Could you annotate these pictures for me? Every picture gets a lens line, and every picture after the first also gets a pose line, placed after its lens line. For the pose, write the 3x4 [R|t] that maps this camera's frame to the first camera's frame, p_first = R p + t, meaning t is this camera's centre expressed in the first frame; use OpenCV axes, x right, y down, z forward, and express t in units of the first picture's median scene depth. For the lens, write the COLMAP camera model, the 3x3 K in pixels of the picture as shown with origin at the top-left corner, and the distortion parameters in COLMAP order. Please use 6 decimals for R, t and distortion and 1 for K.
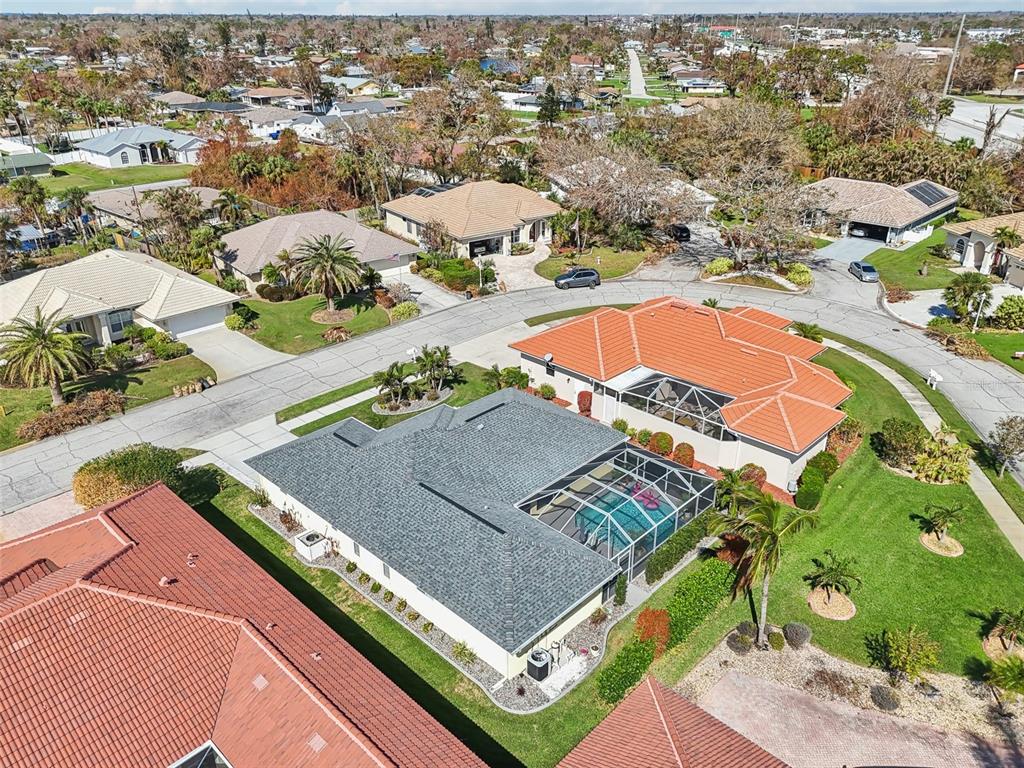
lens RADIAL K [[765.4, 0, 511.1], [0, 765.4, 384.0], [0, 0, 1]] dist [0.009479, 0.003214]
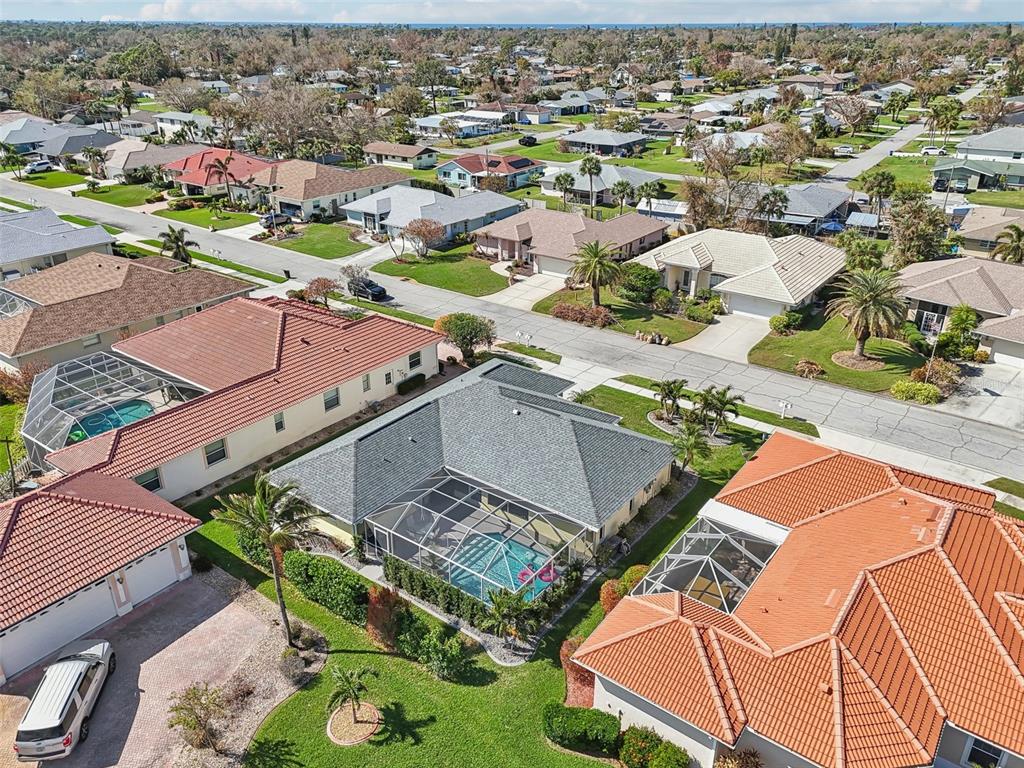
lens RADIAL K [[765.4, 0, 511.1], [0, 765.4, 384.0], [0, 0, 1]] dist [0.009479, 0.003214]
pose [[0.121132, 0.417352, -0.900636, 0.666730], [-0.420591, 0.843425, 0.334273, -0.244513], [0.899128, 0.338308, 0.277700, 0.507676]]
